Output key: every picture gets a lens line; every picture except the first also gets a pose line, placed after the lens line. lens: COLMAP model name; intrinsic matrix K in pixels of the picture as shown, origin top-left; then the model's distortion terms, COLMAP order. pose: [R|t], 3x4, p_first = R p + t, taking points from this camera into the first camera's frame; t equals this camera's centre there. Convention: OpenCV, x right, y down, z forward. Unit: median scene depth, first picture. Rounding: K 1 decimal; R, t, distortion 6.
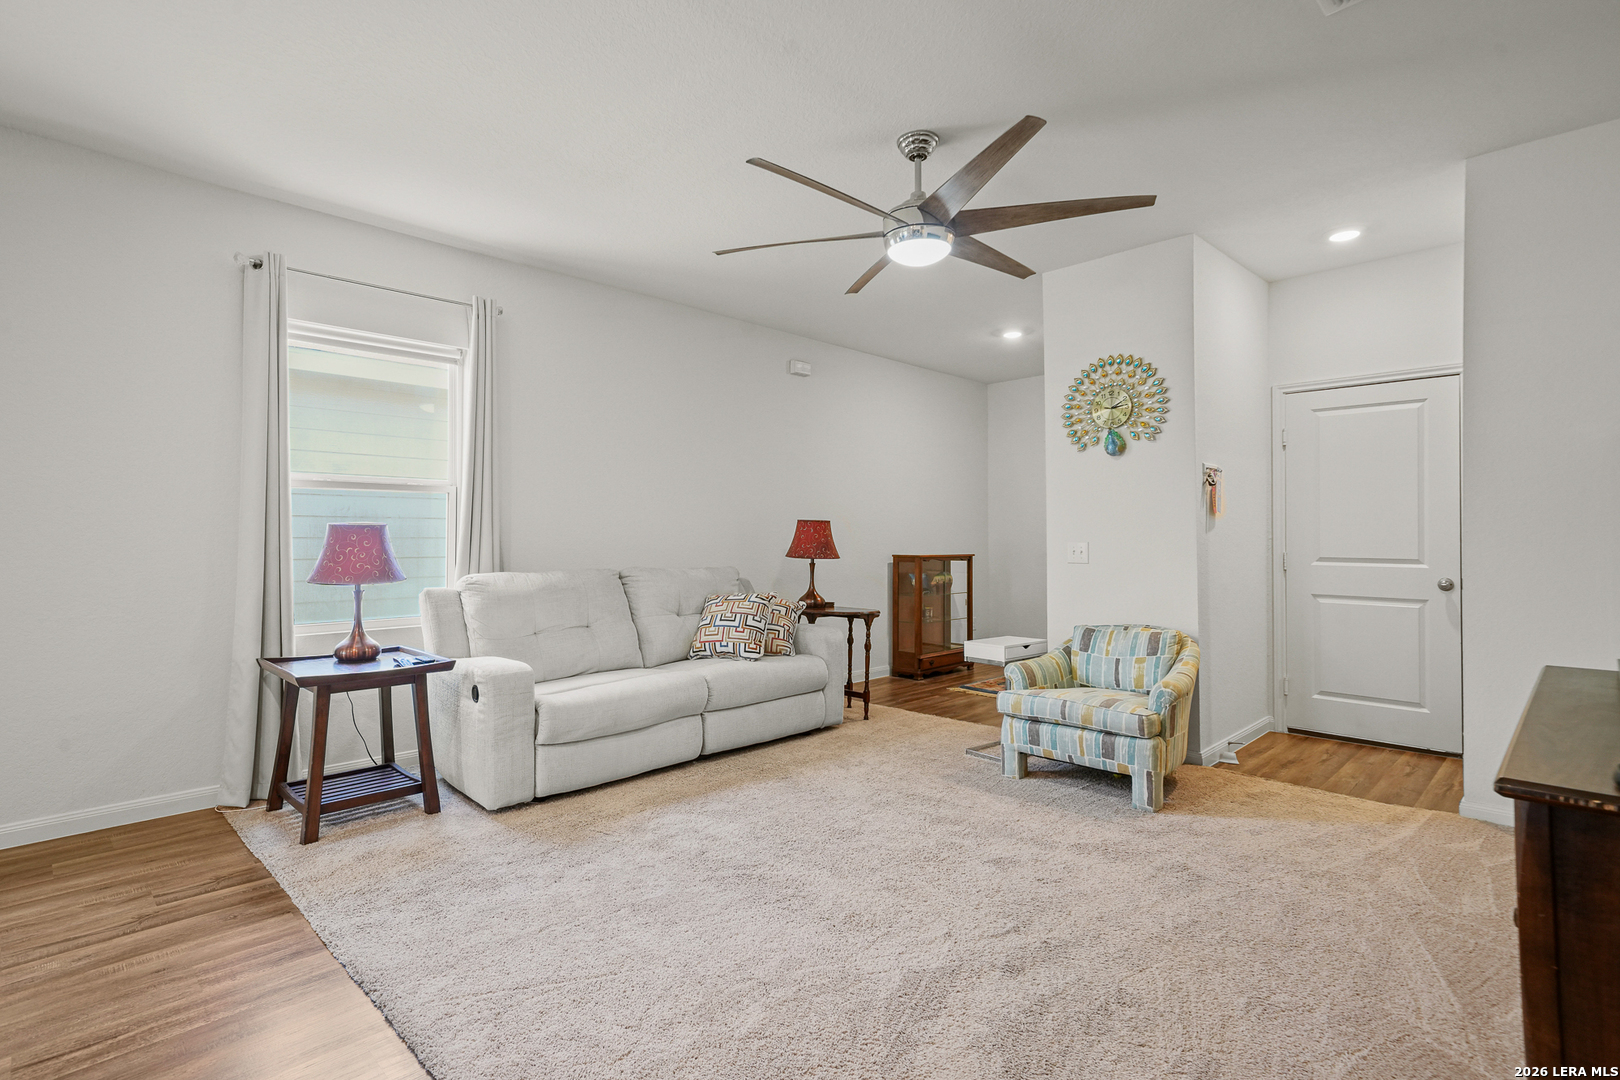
lens RADIAL K [[784.7, 0, 809.1], [0, 784.7, 533.9], [0, 0, 1]] dist [0.012275, -0.000738]
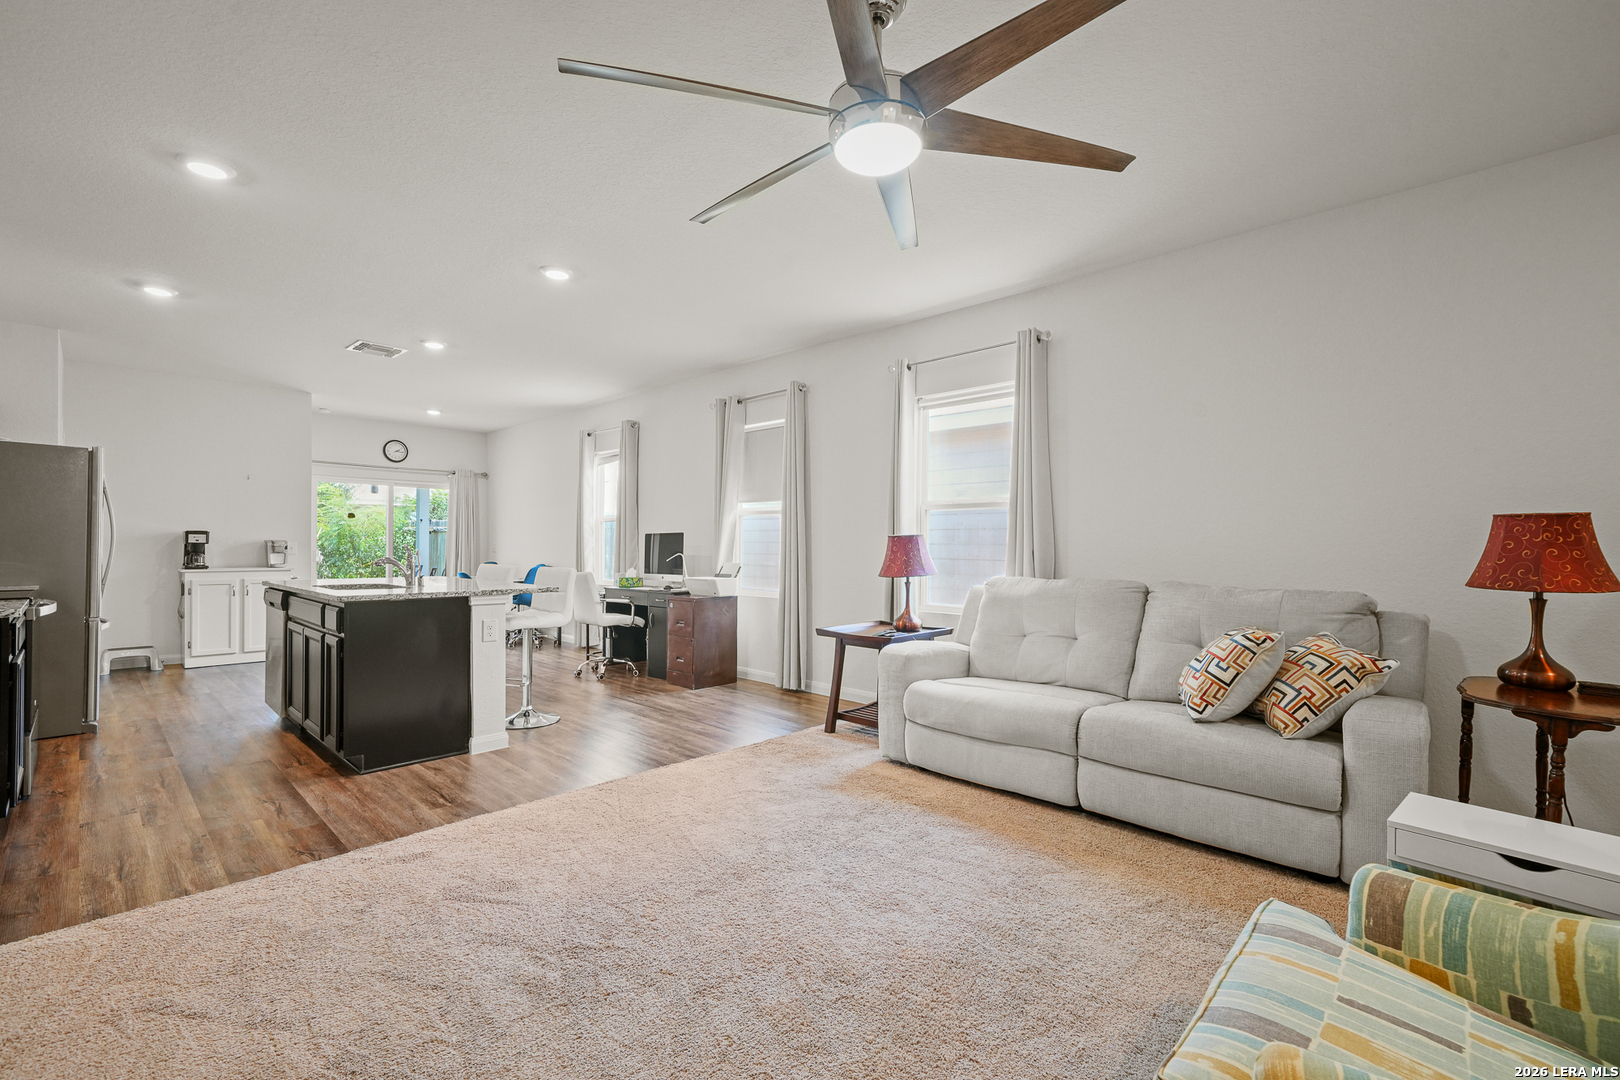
lens RADIAL K [[703.8, 0, 810.0], [0, 703.8, 540.0], [0, 0, 1]] dist [0.004079, 0.000706]
pose [[0.017092, -0.005663, -0.999838, 0.671724], [-0.003045, 0.999979, -0.005716, 0.004589], [0.999849, 0.003142, 0.017074, 0.778854]]
